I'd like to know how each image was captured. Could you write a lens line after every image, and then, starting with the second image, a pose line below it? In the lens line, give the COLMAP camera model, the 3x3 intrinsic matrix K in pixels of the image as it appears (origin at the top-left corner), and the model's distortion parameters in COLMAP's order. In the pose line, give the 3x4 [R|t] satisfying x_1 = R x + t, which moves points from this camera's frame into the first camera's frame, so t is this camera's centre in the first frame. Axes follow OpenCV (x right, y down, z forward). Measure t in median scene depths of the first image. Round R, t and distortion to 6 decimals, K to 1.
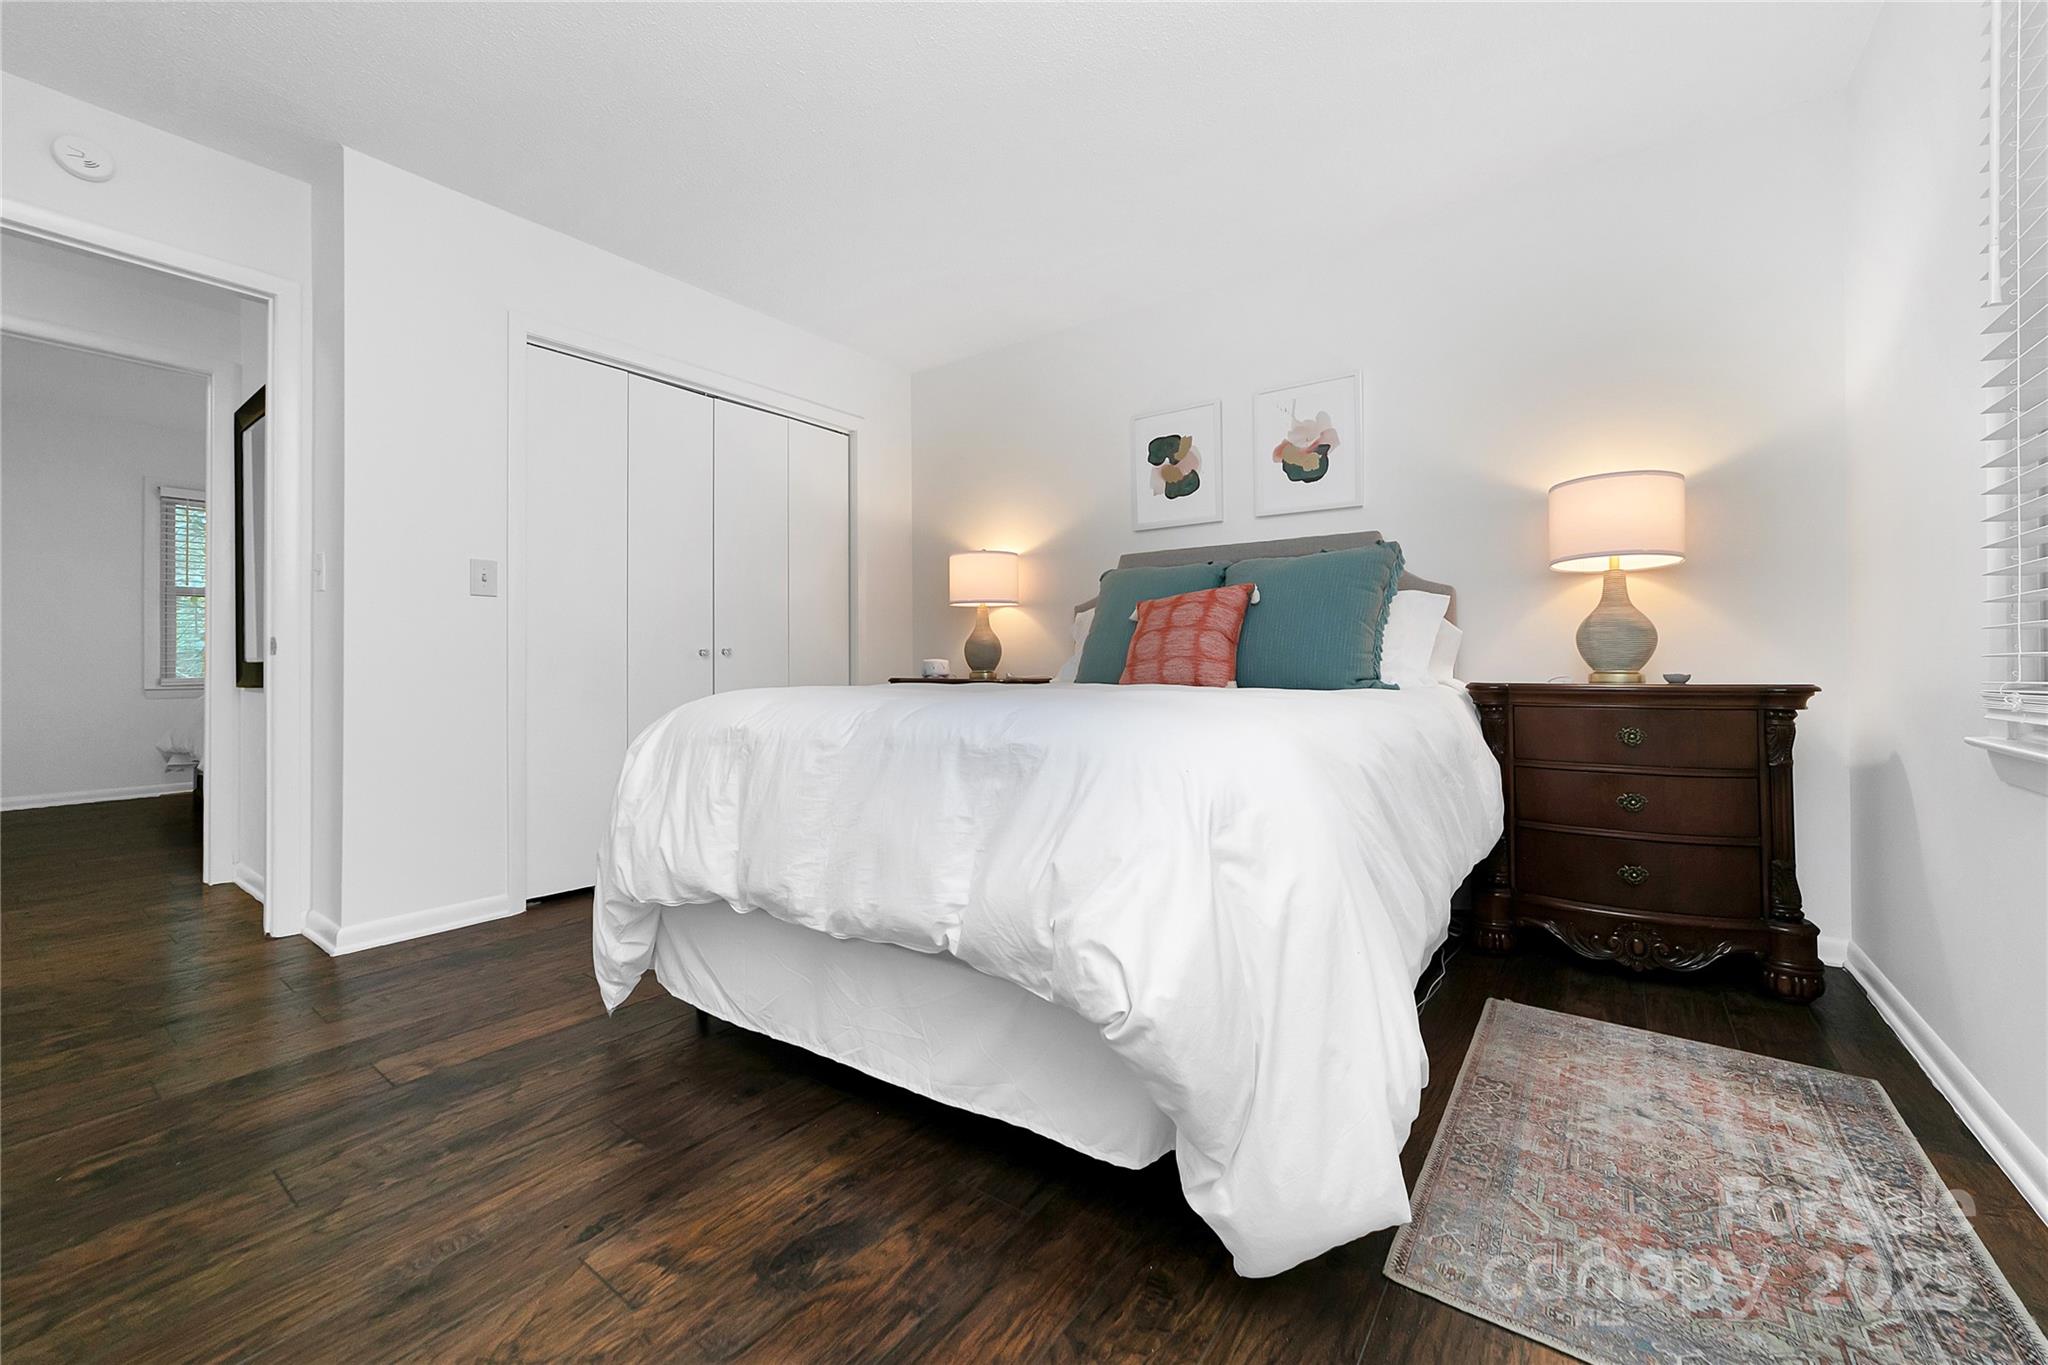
lens RADIAL K [[795.8, 0, 1026.1], [0, 795.8, 662.7], [0, 0, 1]] dist [-0.007927, -0.000084]
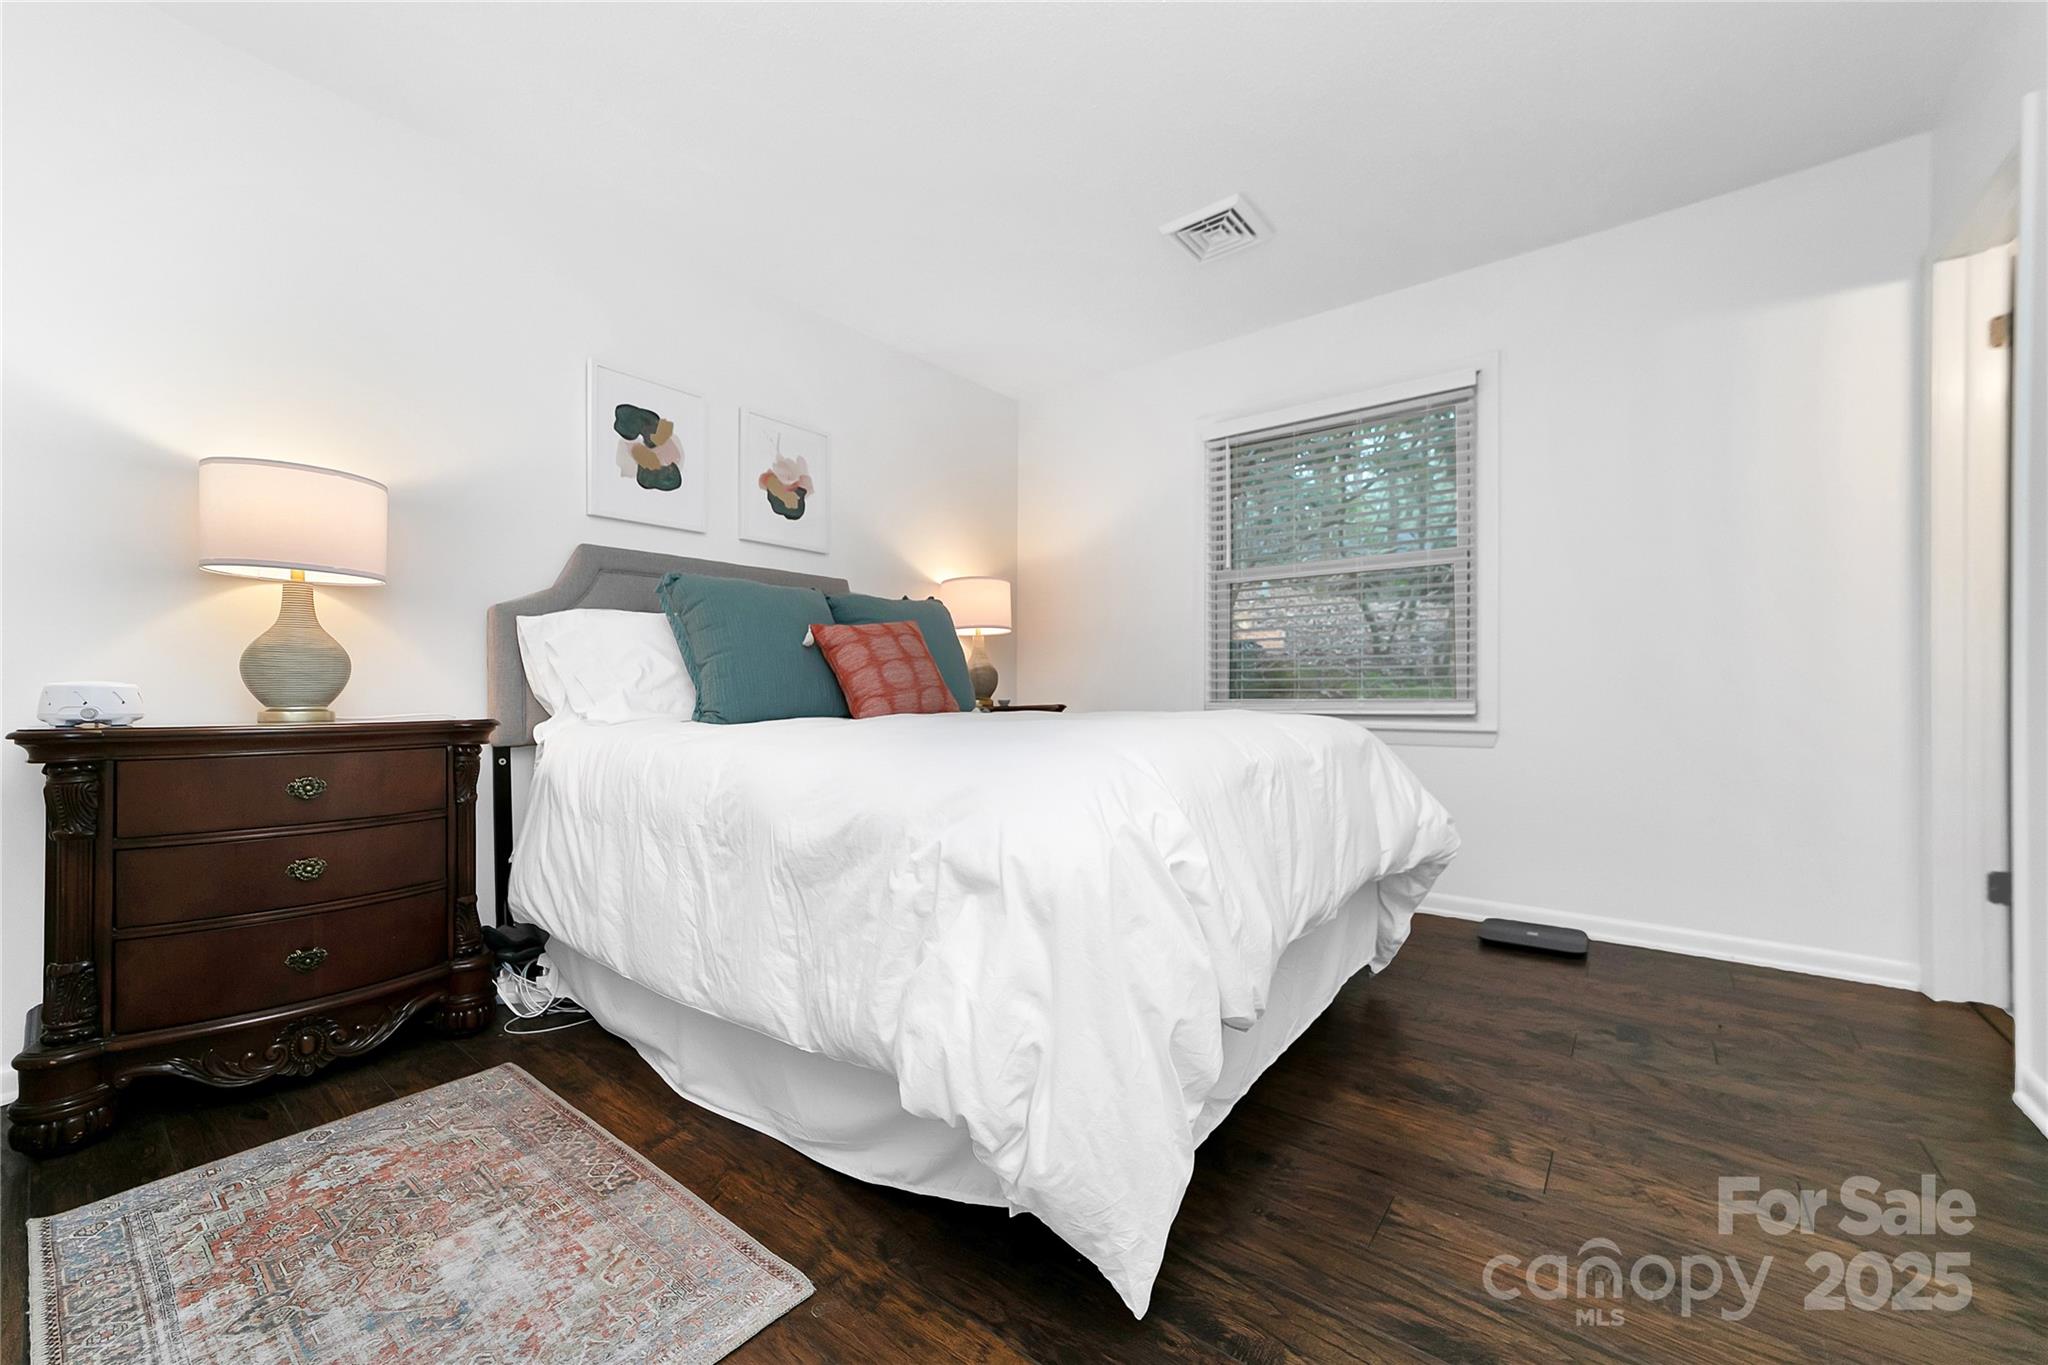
lens RADIAL K [[795.8, 0, 1023.7], [0, 795.8, 693.0], [0, 0, 1]] dist [-0.007927, -0.000084]
pose [[0.034947, 0.003782, 0.999382, -0.673544], [0.005613, 0.999976, -0.003980, 0.006533], [-0.999373, 0.005749, 0.034925, 0.659337]]
